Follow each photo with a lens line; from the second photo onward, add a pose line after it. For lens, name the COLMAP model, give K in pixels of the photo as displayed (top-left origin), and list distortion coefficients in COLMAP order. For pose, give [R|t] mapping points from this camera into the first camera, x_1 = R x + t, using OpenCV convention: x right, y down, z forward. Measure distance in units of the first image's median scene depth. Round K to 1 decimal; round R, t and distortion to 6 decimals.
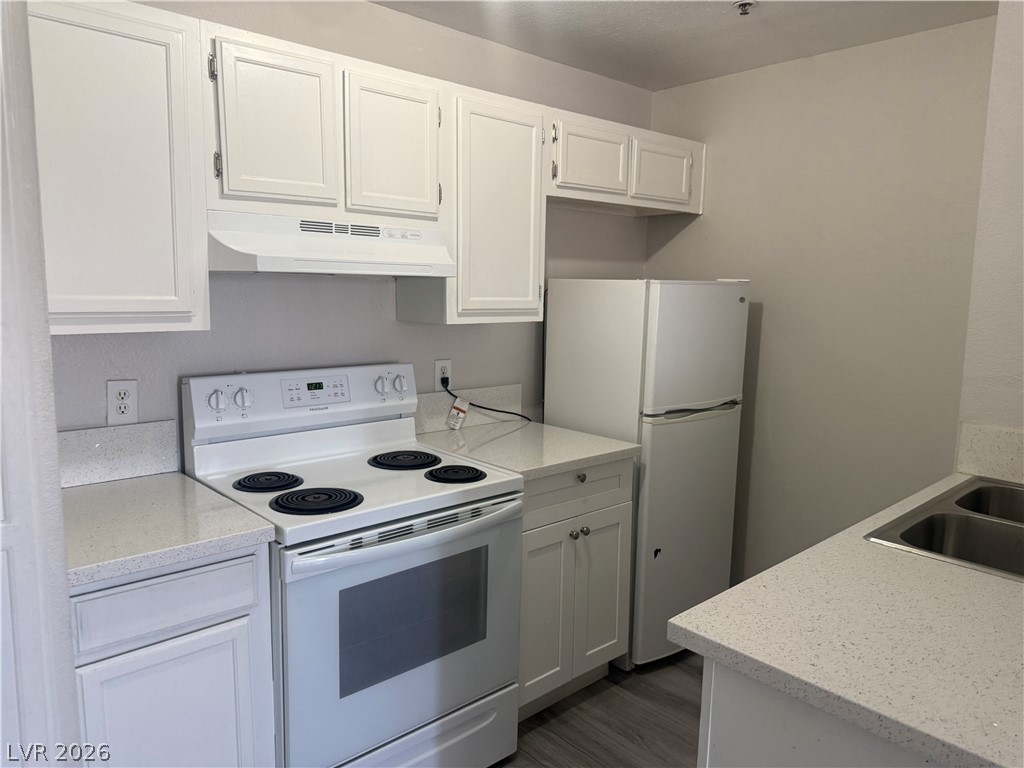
lens RADIAL K [[712.9, 0, 502.6], [0, 712.9, 383.3], [0, 0, 1]] dist [0.144238, -0.259729]
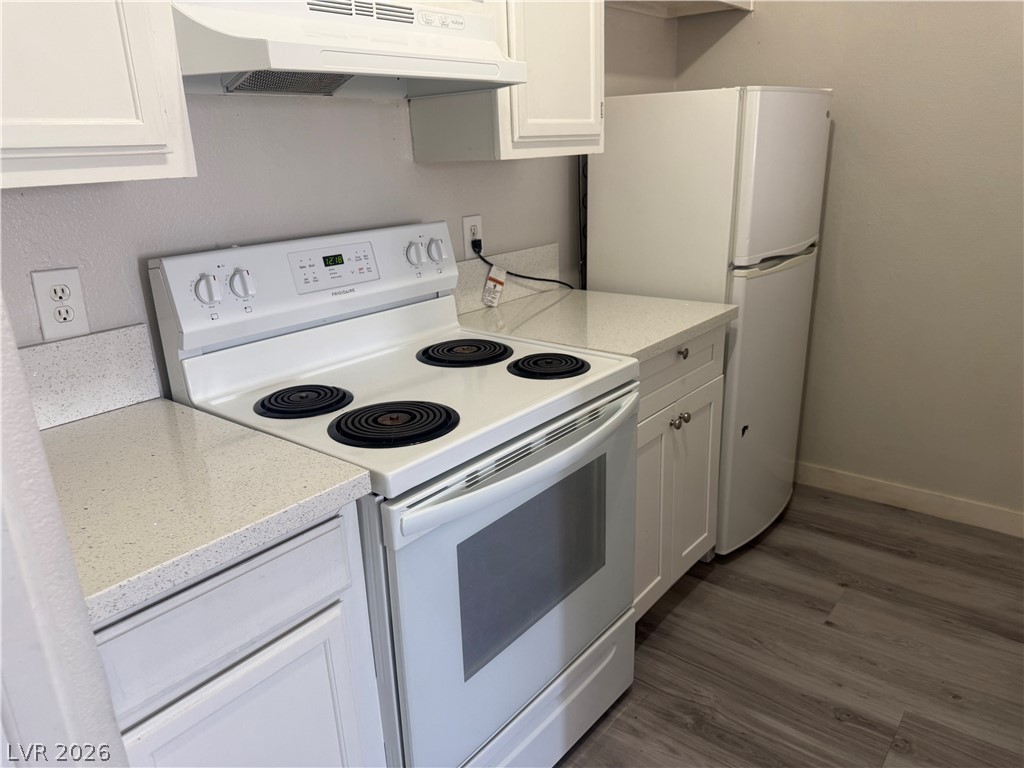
lens RADIAL K [[721.7, 0, 512.0], [0, 721.7, 384.0], [0, 0, 1]] dist [0.079568, -0.111988]
pose [[0.986726, -0.099182, 0.128589, -0.190012], [0.075063, 0.980718, 0.180439, 0.007510], [-0.144005, -0.168392, 0.975144, 0.254939]]
